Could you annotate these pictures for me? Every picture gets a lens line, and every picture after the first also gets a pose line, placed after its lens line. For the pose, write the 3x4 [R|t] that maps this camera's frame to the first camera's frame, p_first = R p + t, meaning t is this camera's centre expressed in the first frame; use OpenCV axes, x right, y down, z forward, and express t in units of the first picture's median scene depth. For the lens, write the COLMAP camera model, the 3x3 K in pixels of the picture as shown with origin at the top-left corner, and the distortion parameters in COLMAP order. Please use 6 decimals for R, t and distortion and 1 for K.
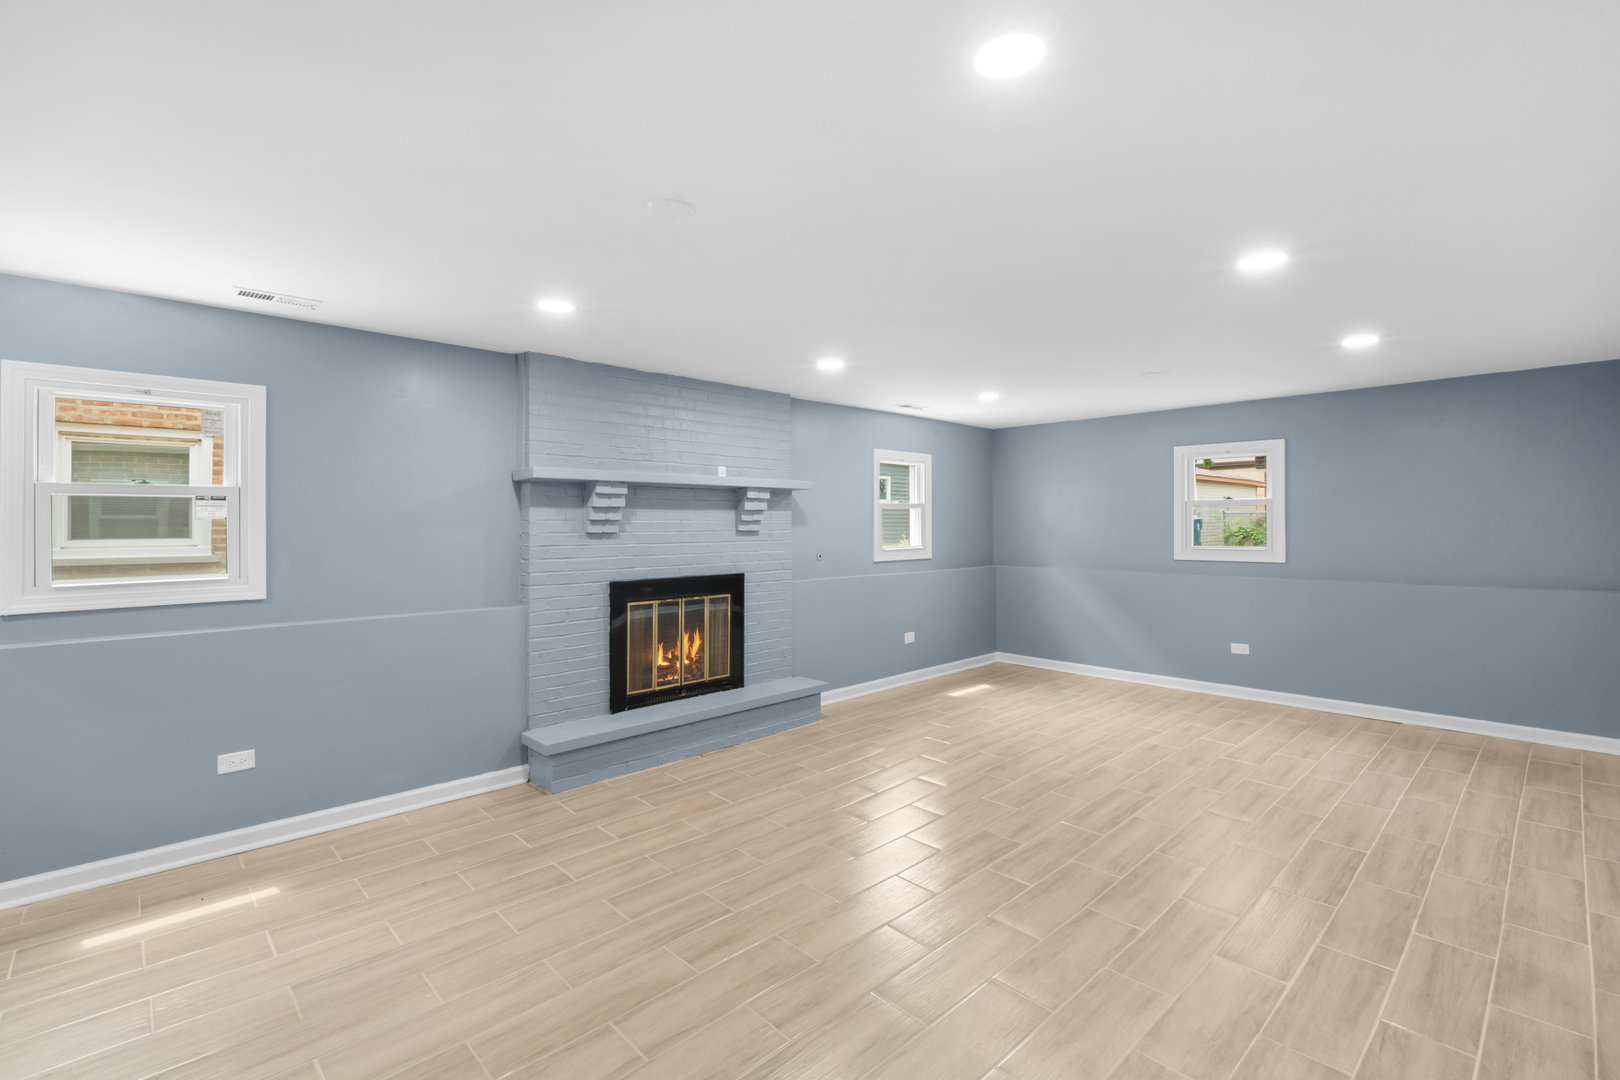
lens RADIAL K [[708.8, 0, 807.0], [0, 708.8, 526.1], [0, 0, 1]] dist [0.005255, -0.003910]
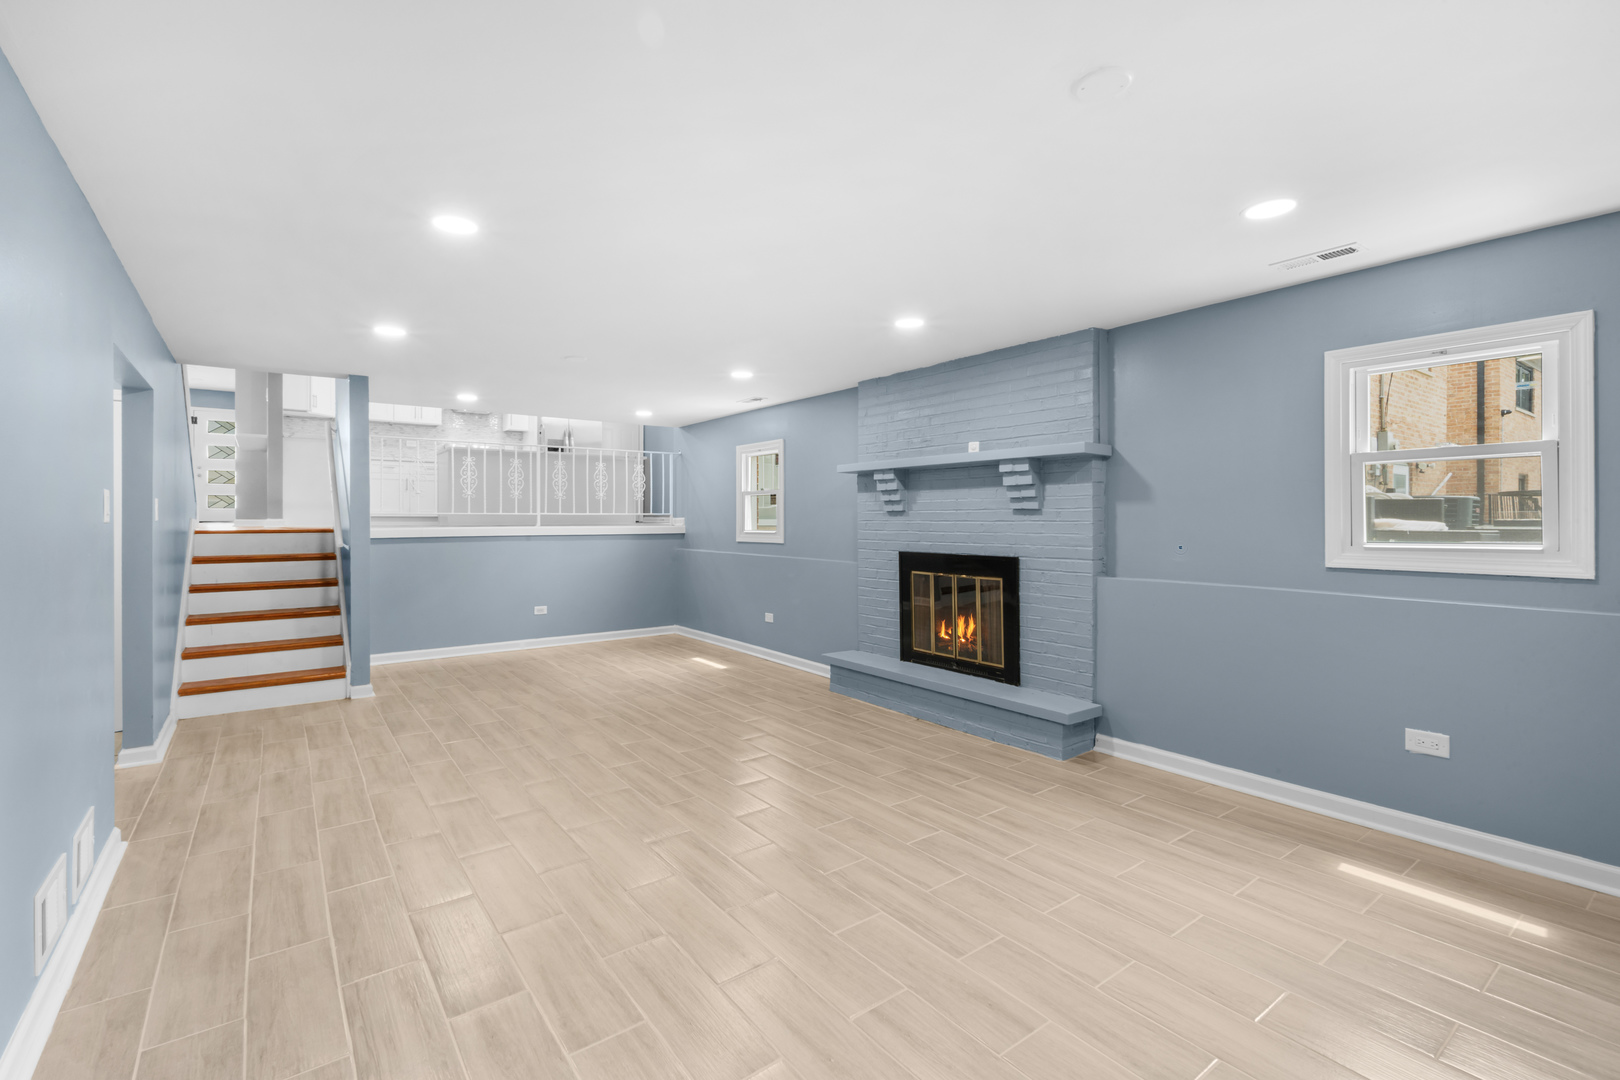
lens RADIAL K [[708.8, 0, 796.6], [0, 708.8, 547.9], [0, 0, 1]] dist [0.005255, -0.003910]
pose [[-0.110643, 0.047562, -0.992722, 0.910471], [0.001587, 0.998861, 0.047679, 0.013299], [0.993859, 0.003700, -0.110592, 0.922852]]
